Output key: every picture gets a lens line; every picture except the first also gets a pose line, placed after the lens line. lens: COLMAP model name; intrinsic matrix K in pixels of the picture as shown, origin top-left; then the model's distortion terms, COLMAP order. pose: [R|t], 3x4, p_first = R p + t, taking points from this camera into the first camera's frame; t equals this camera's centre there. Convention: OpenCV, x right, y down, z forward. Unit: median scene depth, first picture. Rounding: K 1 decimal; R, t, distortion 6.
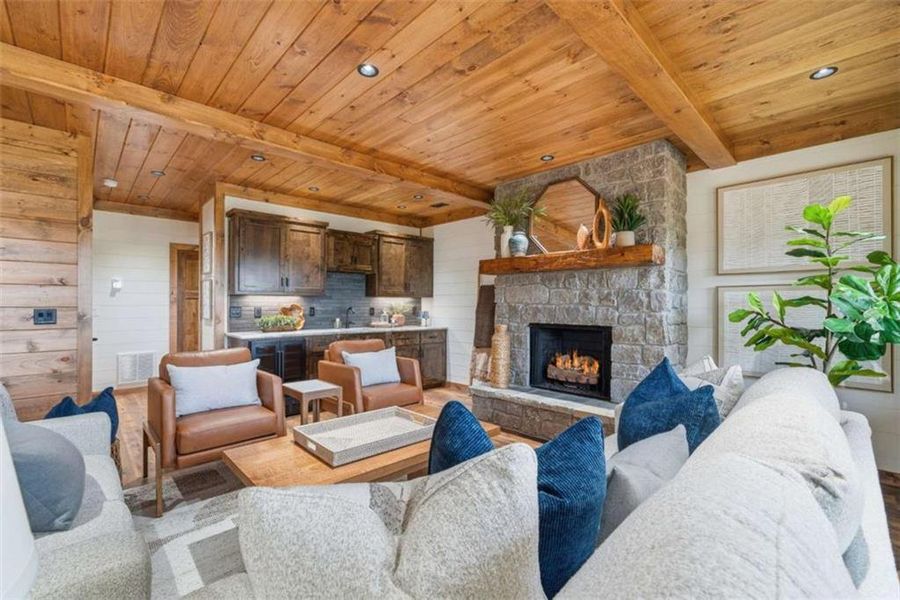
lens RADIAL K [[388.0, 0, 431.2], [0, 388.0, 301.4], [0, 0, 1]] dist [-0.001673, 0.010347]
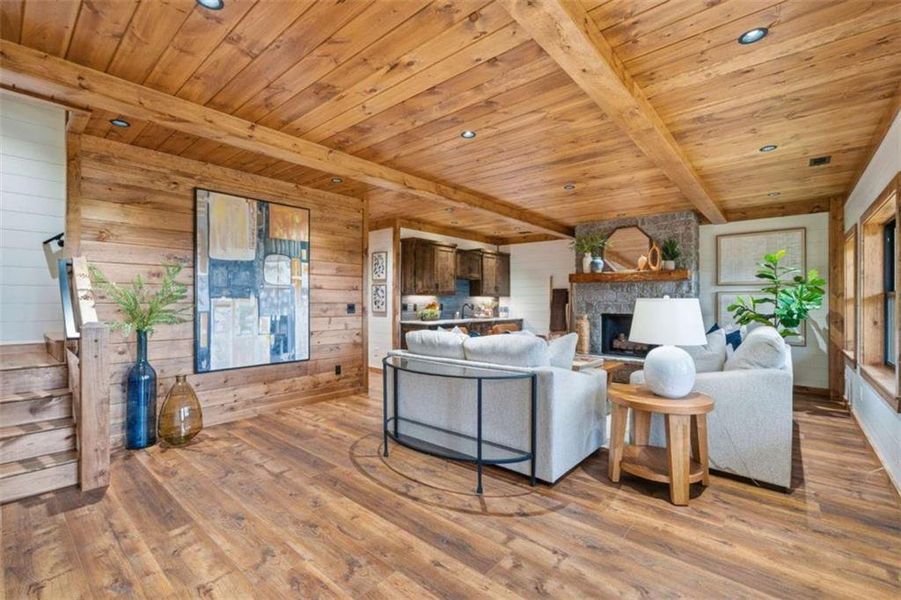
lens RADIAL K [[395.5, 0, 446.8], [0, 395.5, 296.5], [0, 0, 1]] dist [0.043113, 0.000413]
pose [[0.993098, 0.002785, 0.117259, -0.664095], [-0.001950, 0.999972, -0.007238, -0.001671], [-0.117275, 0.006960, 0.993075, -0.640556]]
